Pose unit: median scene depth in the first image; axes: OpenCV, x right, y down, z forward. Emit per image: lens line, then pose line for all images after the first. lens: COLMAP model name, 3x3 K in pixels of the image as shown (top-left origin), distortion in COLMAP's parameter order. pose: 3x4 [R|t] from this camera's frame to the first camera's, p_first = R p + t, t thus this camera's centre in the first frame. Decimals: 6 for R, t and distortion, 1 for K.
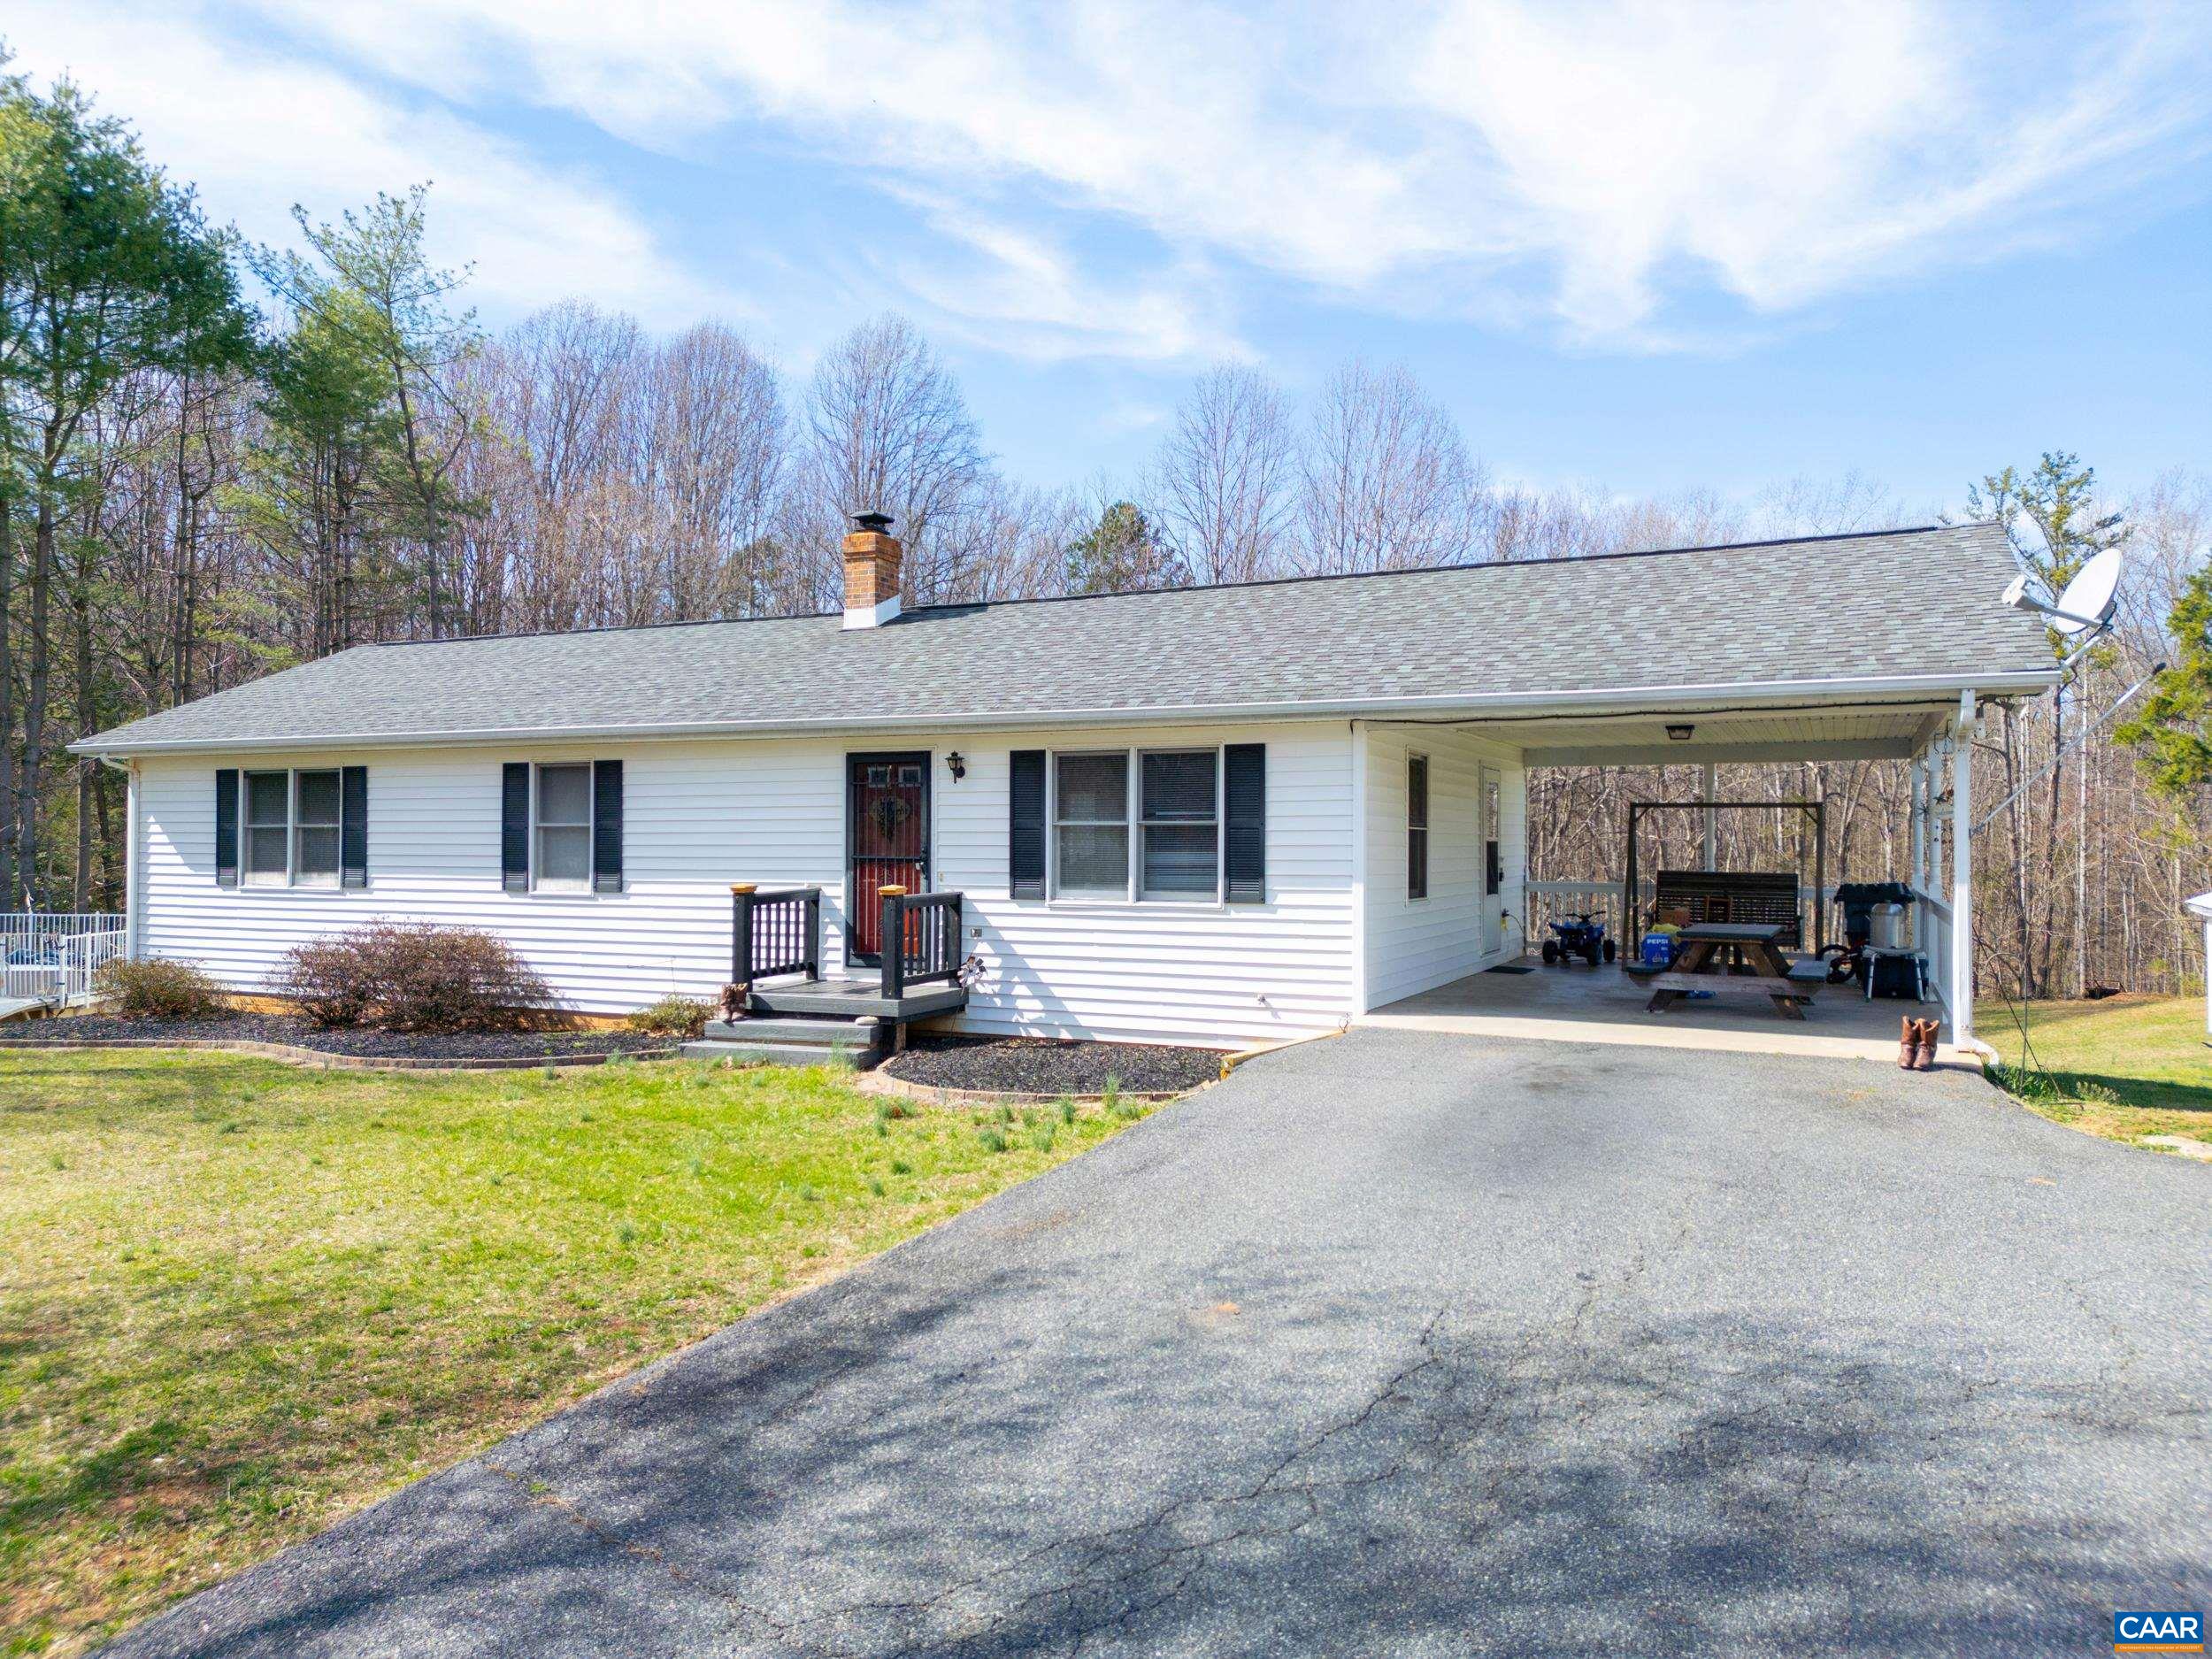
lens RADIAL K [[1542.5, 0, 1120.0], [0, 1542.5, 824.1], [0, 0, 1]] dist [0.079943, -0.081961]
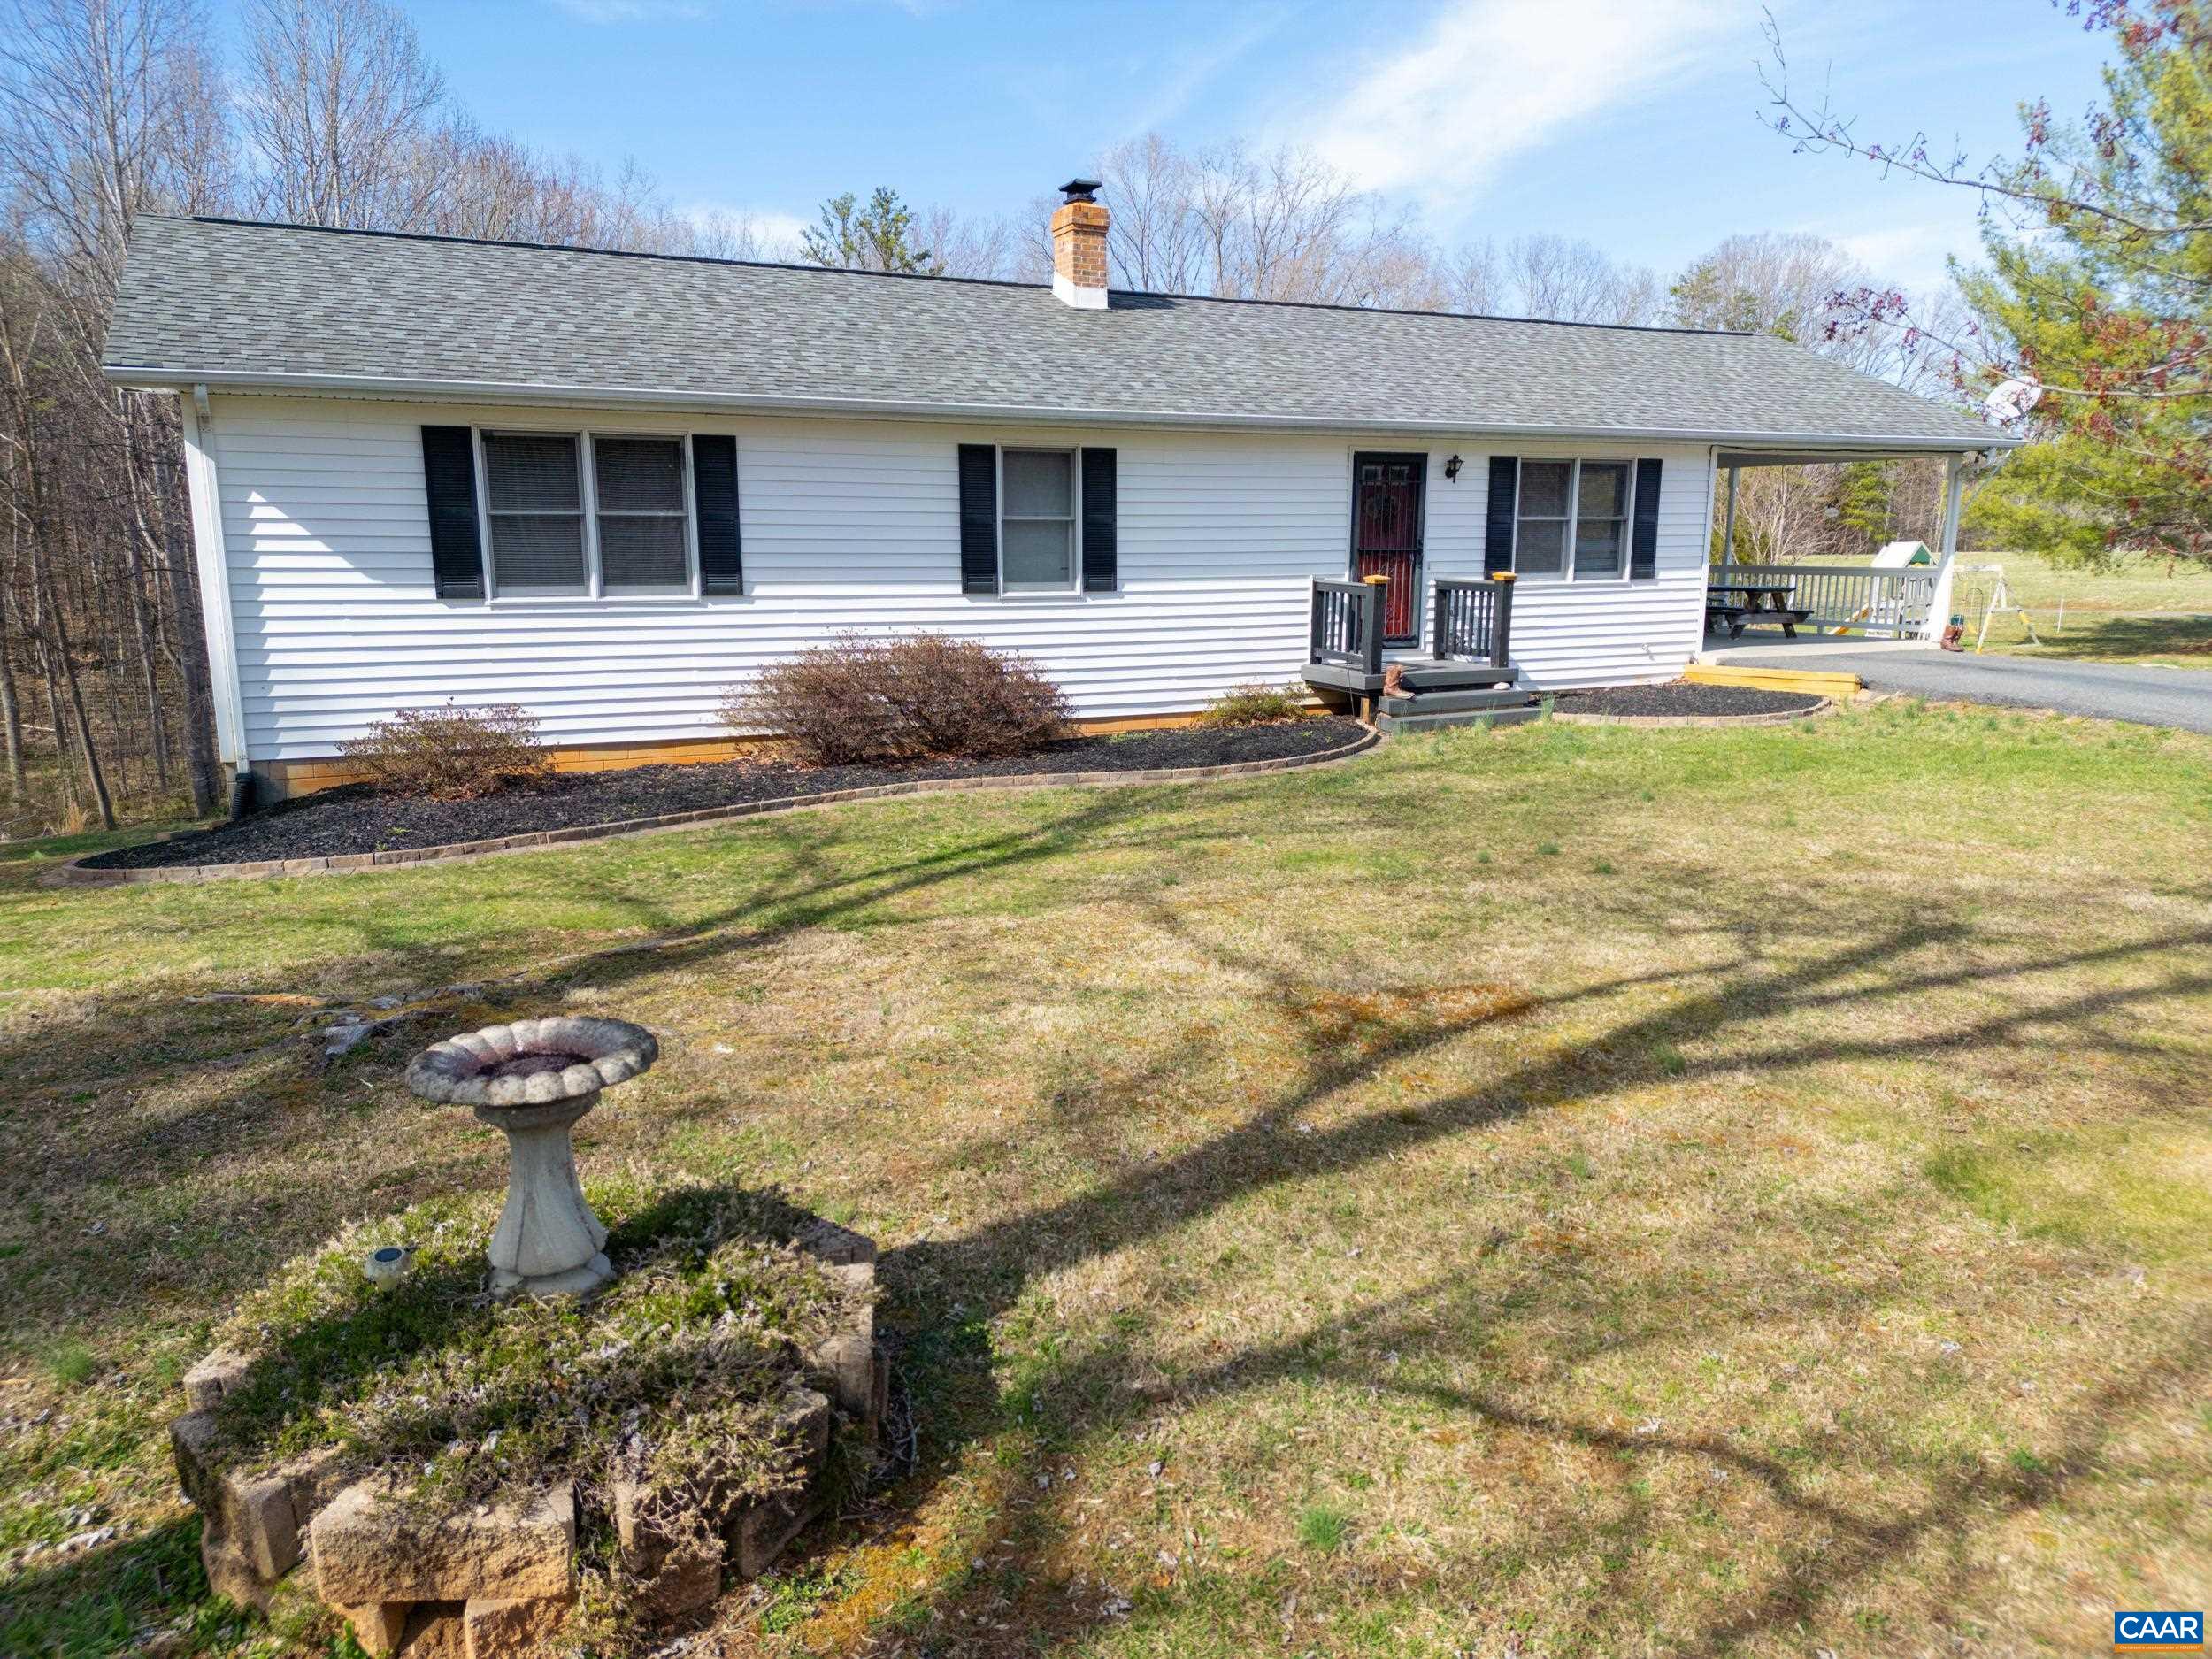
lens RADIAL K [[1540.5, 0, 1106.0], [0, 1540.5, 829.5], [0, 0, 1]] dist [0.092800, -0.092522]
pose [[0.632683, -0.147193, 0.760294, -1.183319], [-0.007187, 0.980612, 0.195827, 0.001746], [-0.774378, -0.129361, 0.619359, 0.433037]]
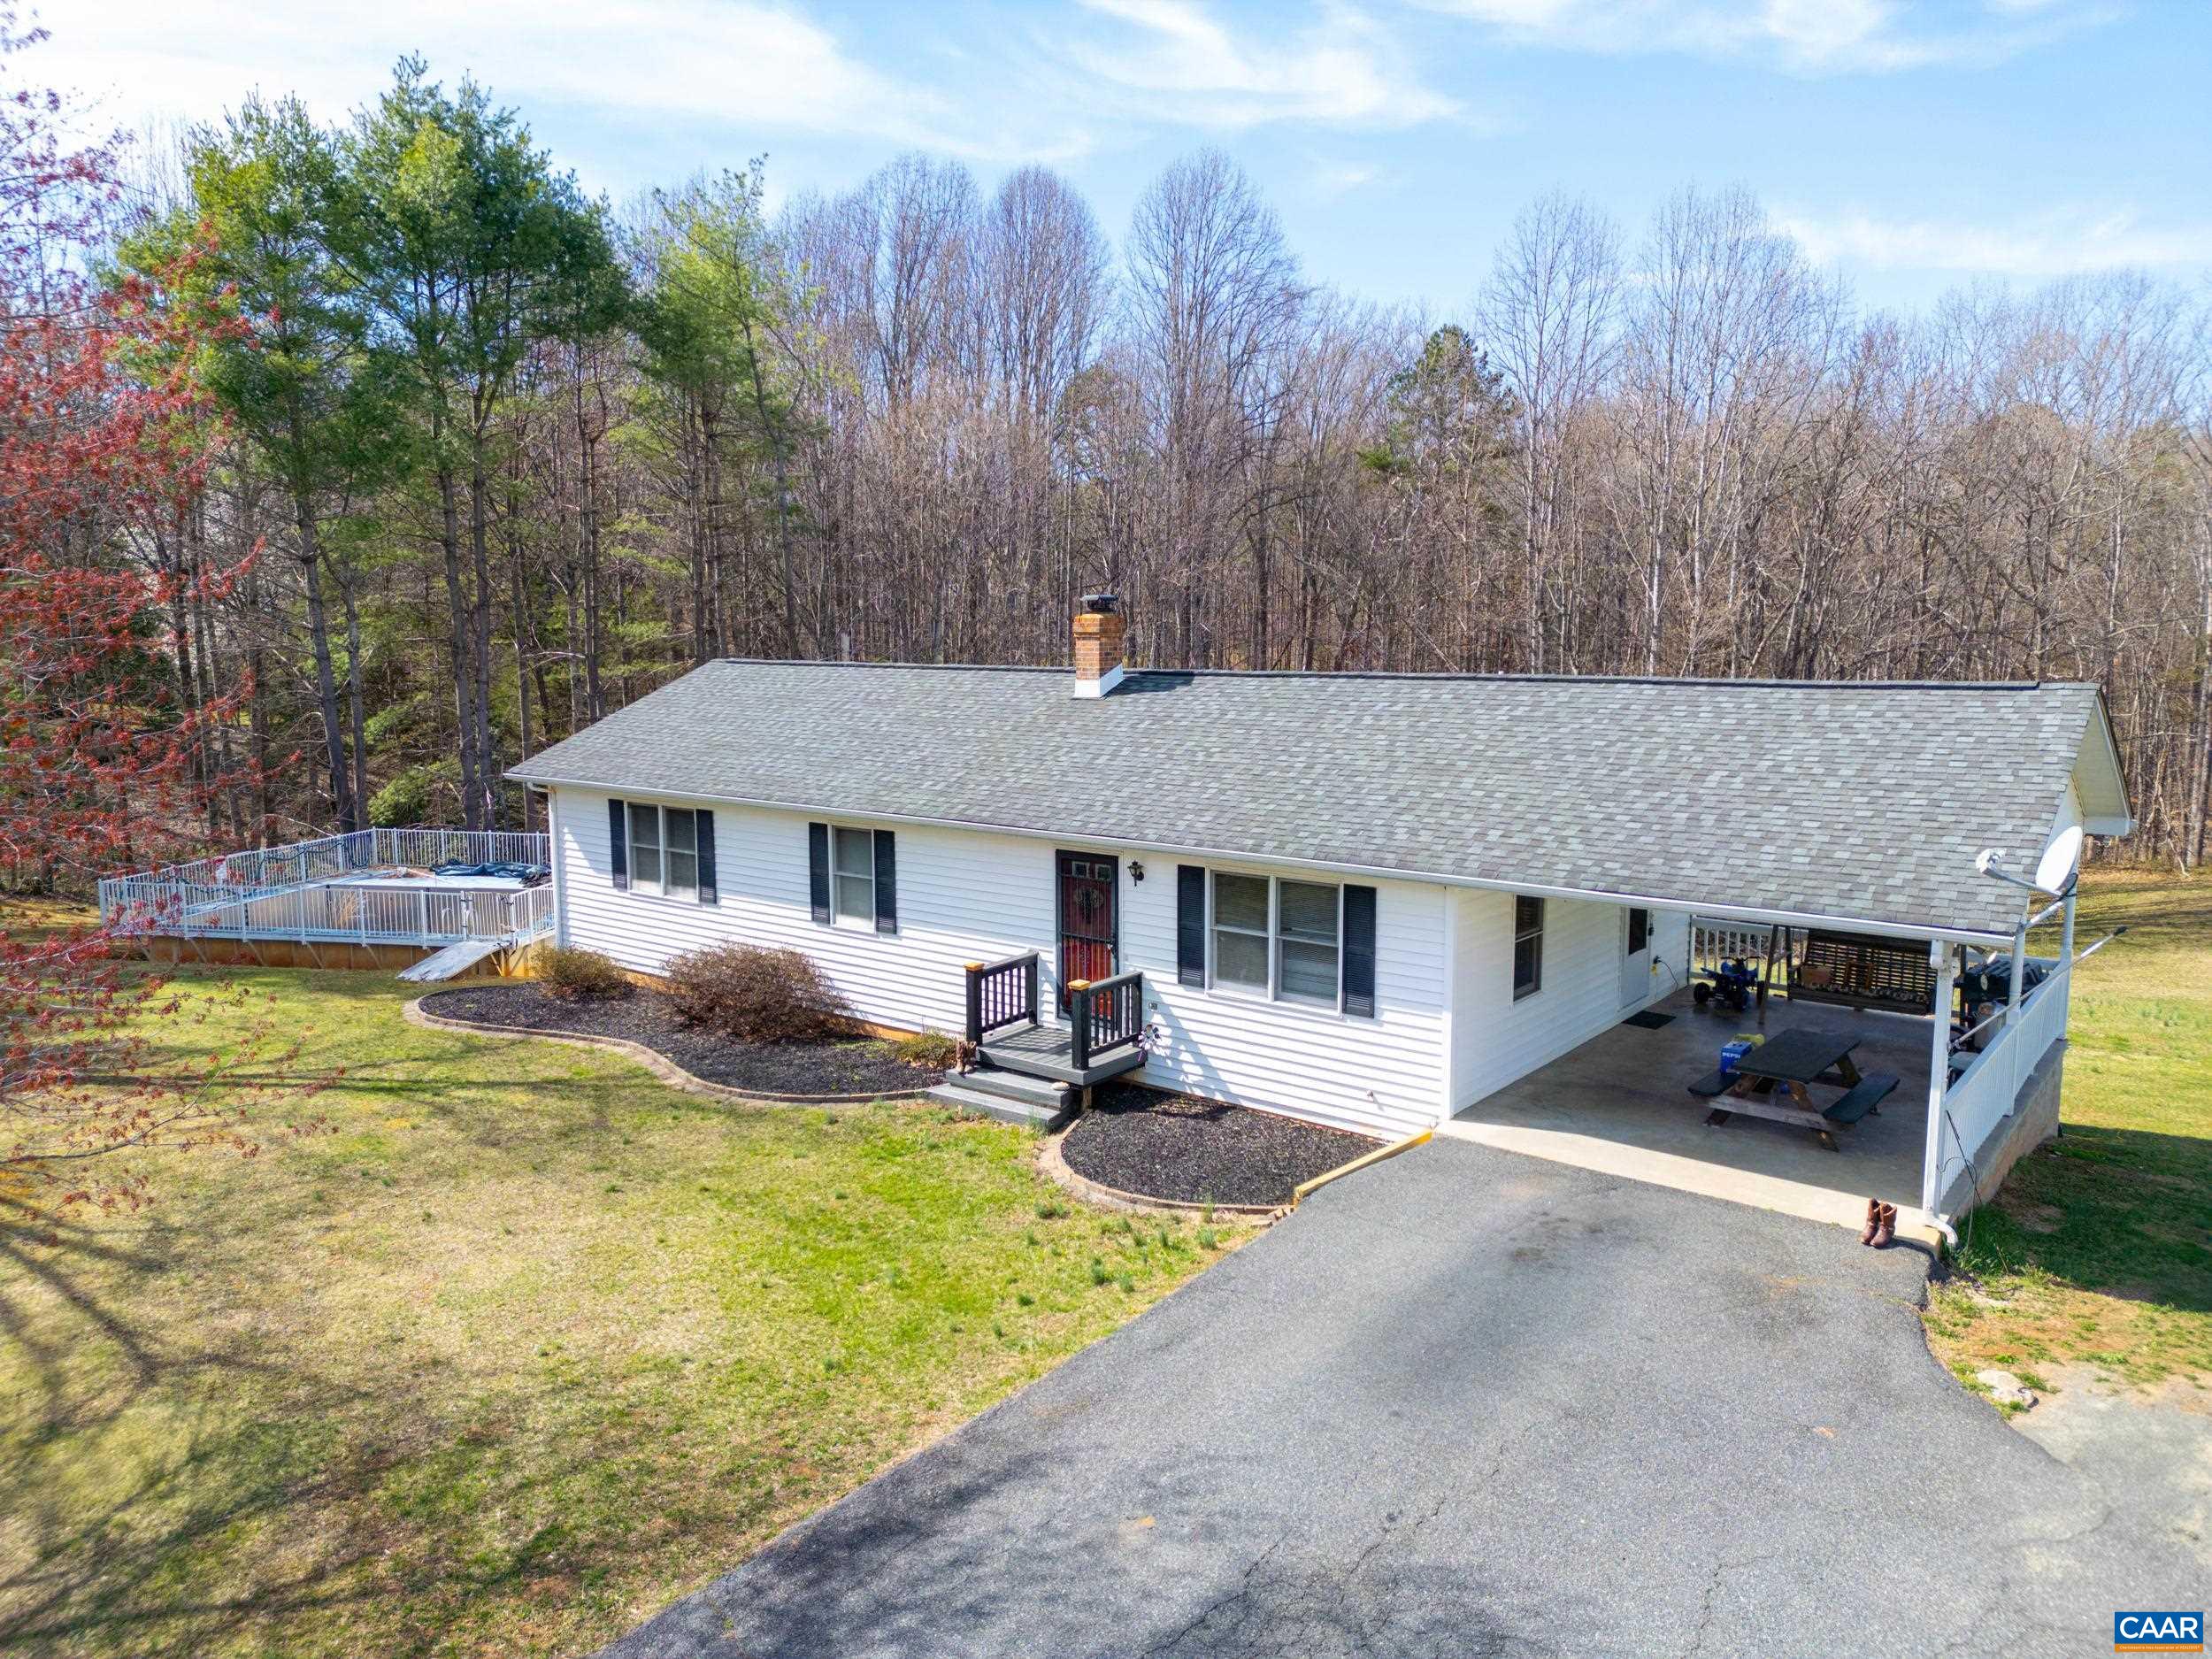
lens RADIAL K [[1547.3, 0, 1106.0], [0, 1547.3, 829.5], [0, 0, 1]] dist [0.074010, -0.072051]
pose [[0.973073, 0.026930, -0.228918, 0.147841], [0.005918, 0.989905, 0.141612, -0.241195], [0.230420, -0.139154, 0.963090, -0.181779]]
